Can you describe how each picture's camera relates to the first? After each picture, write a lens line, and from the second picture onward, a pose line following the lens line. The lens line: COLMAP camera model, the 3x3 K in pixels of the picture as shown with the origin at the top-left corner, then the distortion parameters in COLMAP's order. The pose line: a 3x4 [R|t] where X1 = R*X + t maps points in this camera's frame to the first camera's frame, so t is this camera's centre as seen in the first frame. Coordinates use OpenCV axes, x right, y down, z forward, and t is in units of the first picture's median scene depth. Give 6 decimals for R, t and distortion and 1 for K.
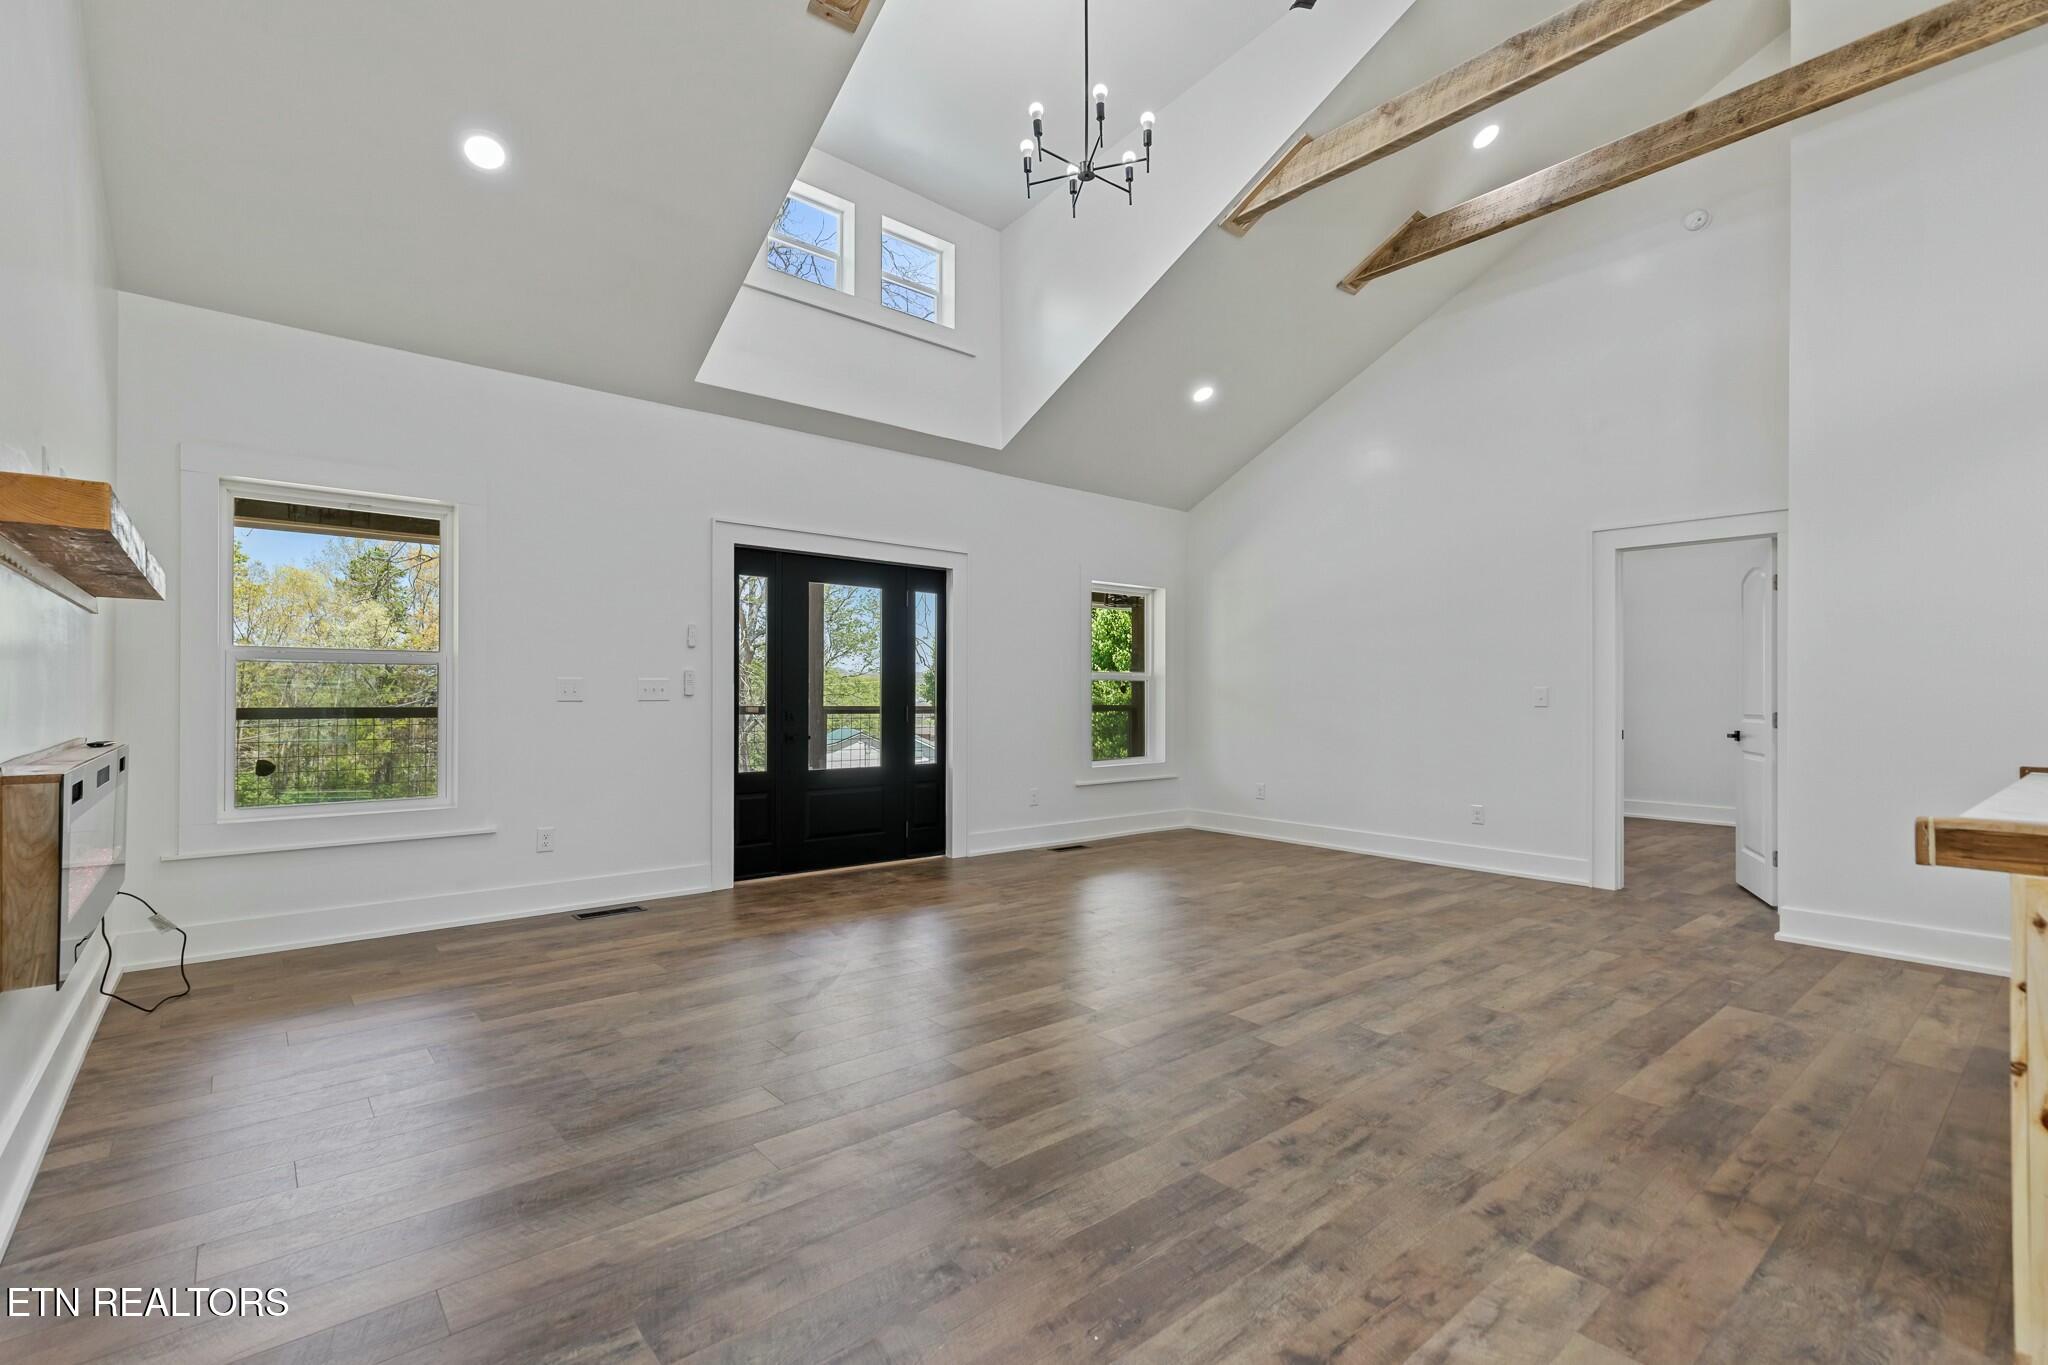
lens RADIAL K [[921.9, 0, 1009.7], [0, 921.9, 697.4], [0, 0, 1]] dist [0.004323, -0.000877]
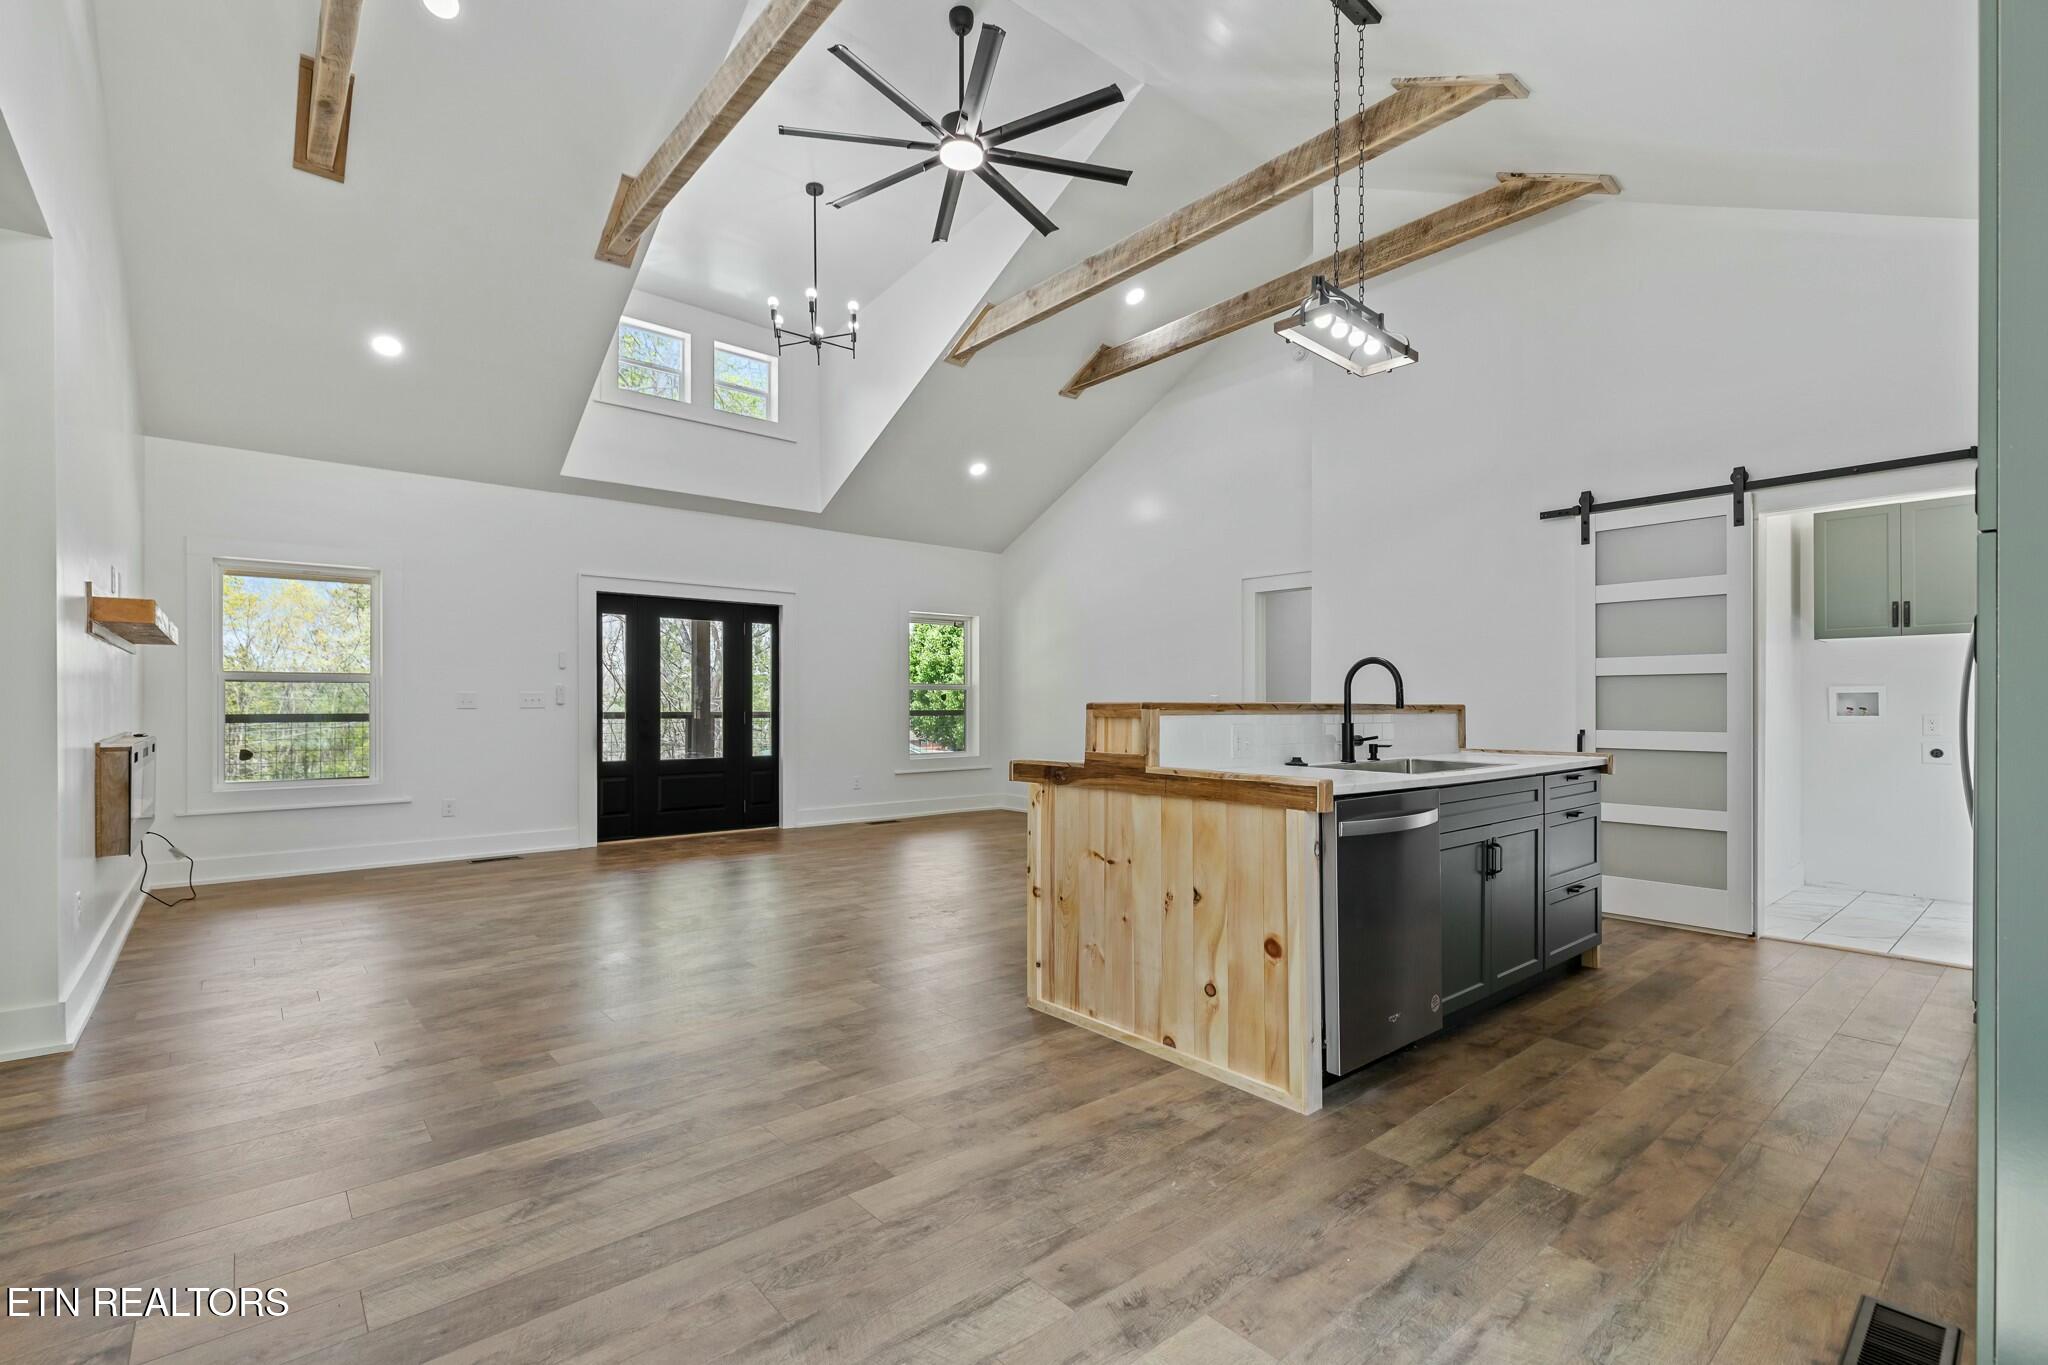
lens RADIAL K [[918.6, 0, 1020.6], [0, 918.6, 705.8], [0, 0, 1]] dist [0.002640, -0.006859]
pose [[0.999921, -0.004942, 0.011531, 0.405363], [0.004916, 0.999985, 0.002271, 0.000843], [-0.011542, -0.002214, 0.999931, -0.464492]]
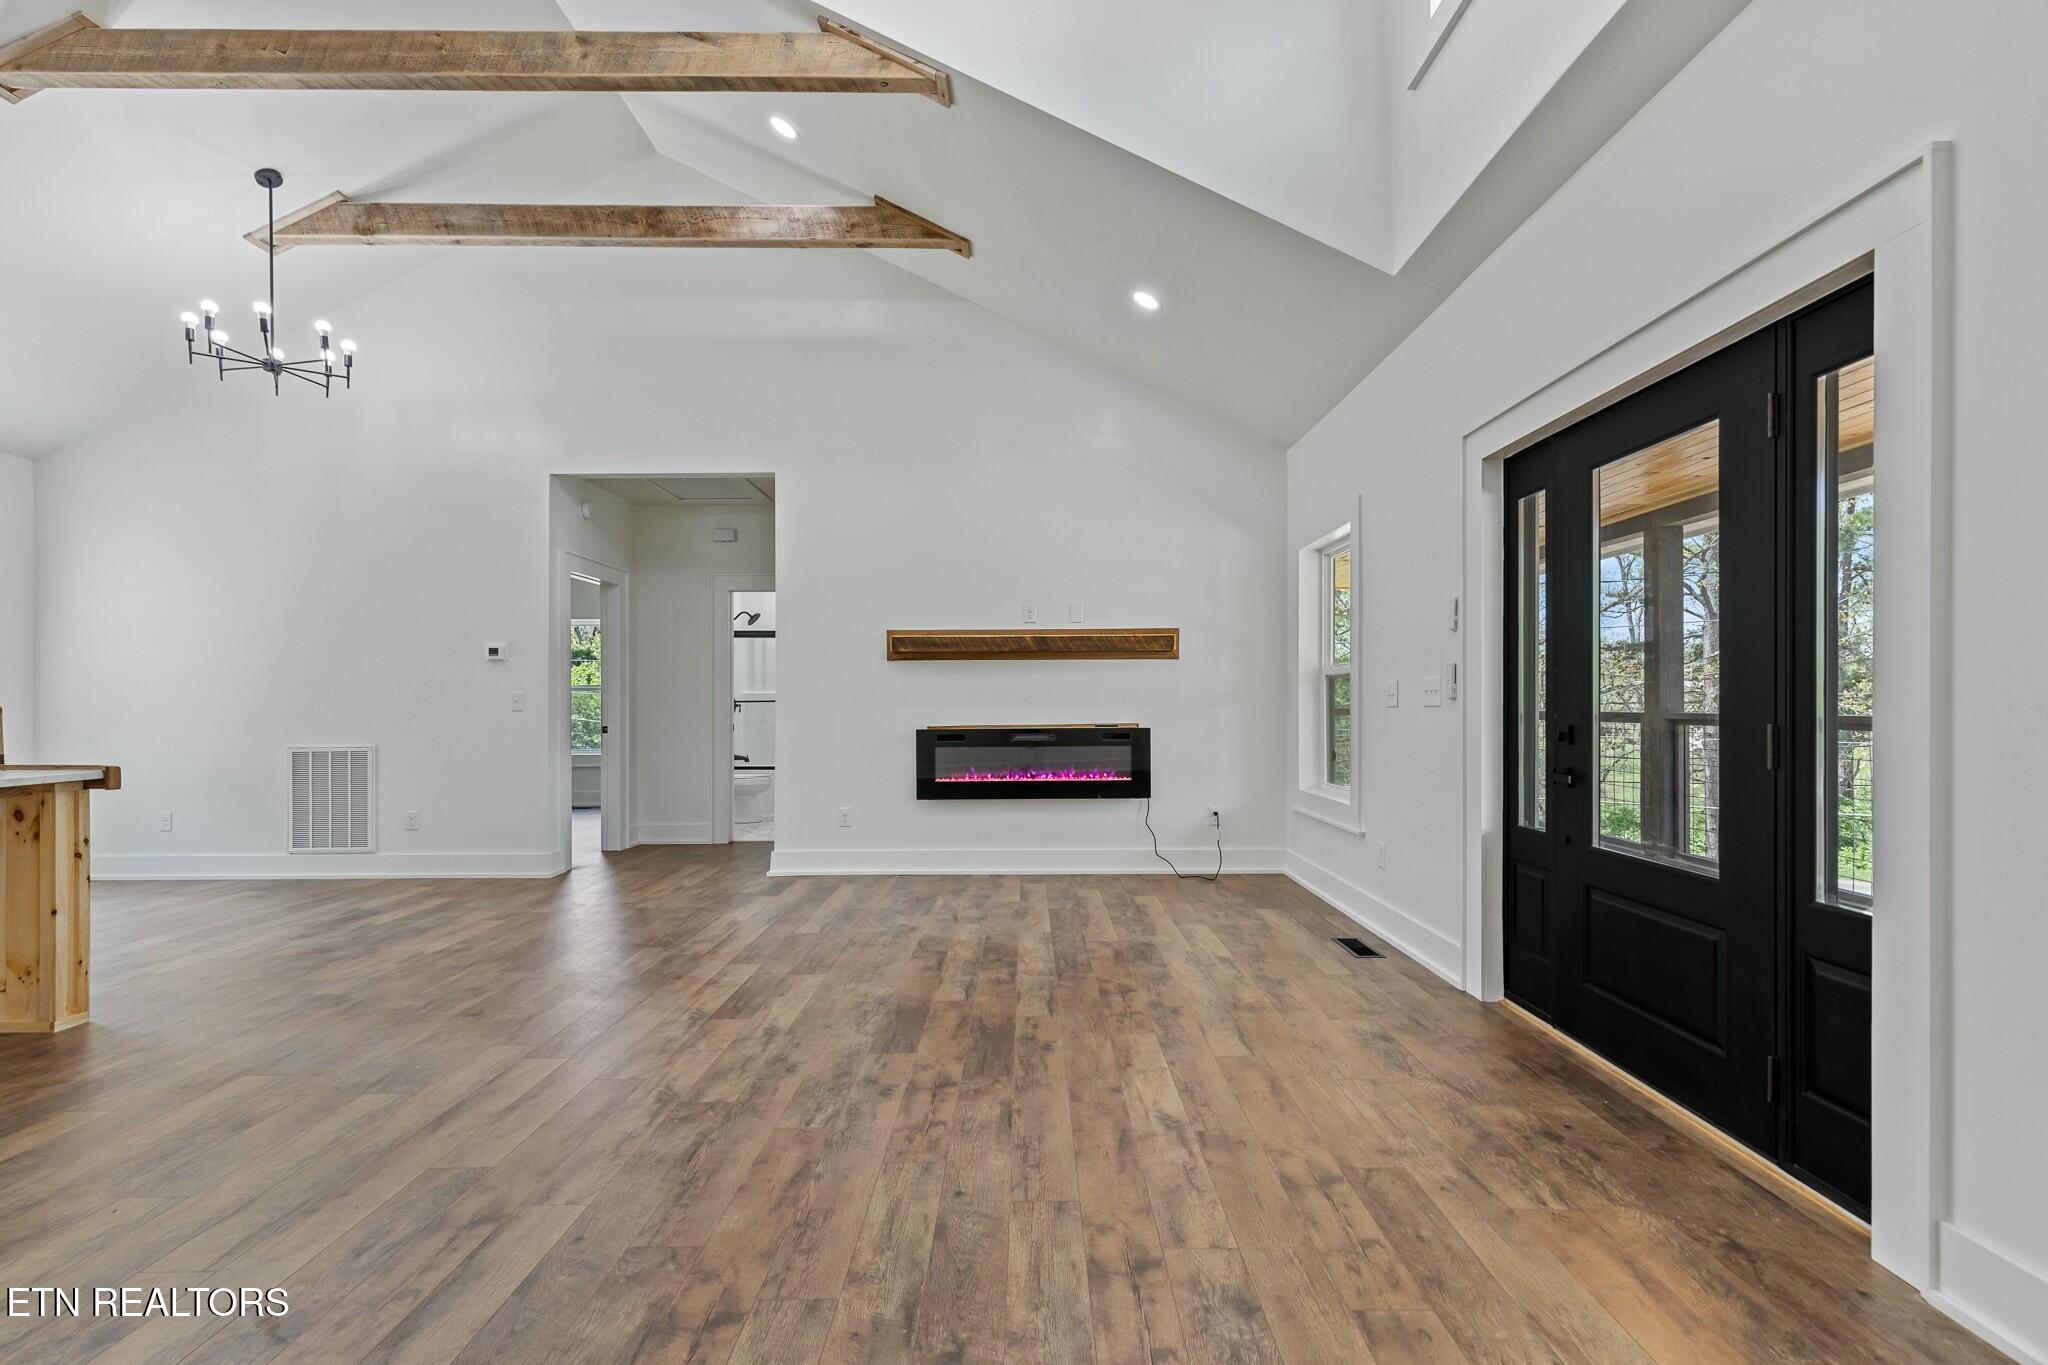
lens RADIAL K [[916.1, 0, 1026.1], [0, 916.1, 697.9], [0, 0, 1]] dist [0.011389, -0.000894]
pose [[-0.639487, -0.005552, -0.768782, 0.520301], [0.001628, 0.999962, -0.008575, 0.003058], [0.768800, -0.006735, -0.639454, 1.552891]]
